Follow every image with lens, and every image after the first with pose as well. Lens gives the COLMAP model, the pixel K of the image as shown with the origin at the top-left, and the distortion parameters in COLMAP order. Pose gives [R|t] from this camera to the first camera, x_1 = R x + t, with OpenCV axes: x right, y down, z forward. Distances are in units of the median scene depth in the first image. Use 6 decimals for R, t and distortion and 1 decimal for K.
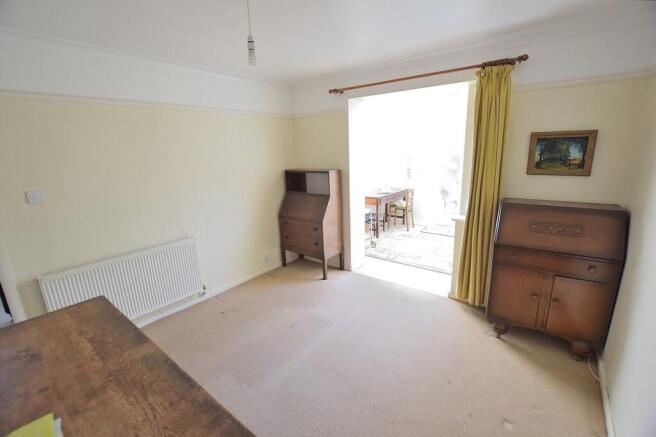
lens RADIAL K [[291.7, 0, 328.0], [0, 291.7, 219.3], [0, 0, 1]] dist [-0.004857, -0.000191]
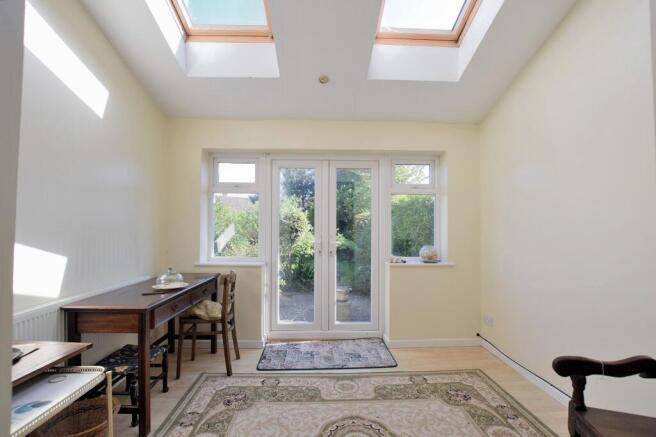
lens RADIAL K [[291.7, 0, 329.7], [0, 291.7, 222.5], [0, 0, 1]] dist [-0.004857, -0.000191]
pose [[0.766825, 0.034919, 0.640906, 0.107049], [0.133081, 0.968171, -0.211977, -0.064034], [-0.627909, 0.247841, 0.737771, 0.538177]]
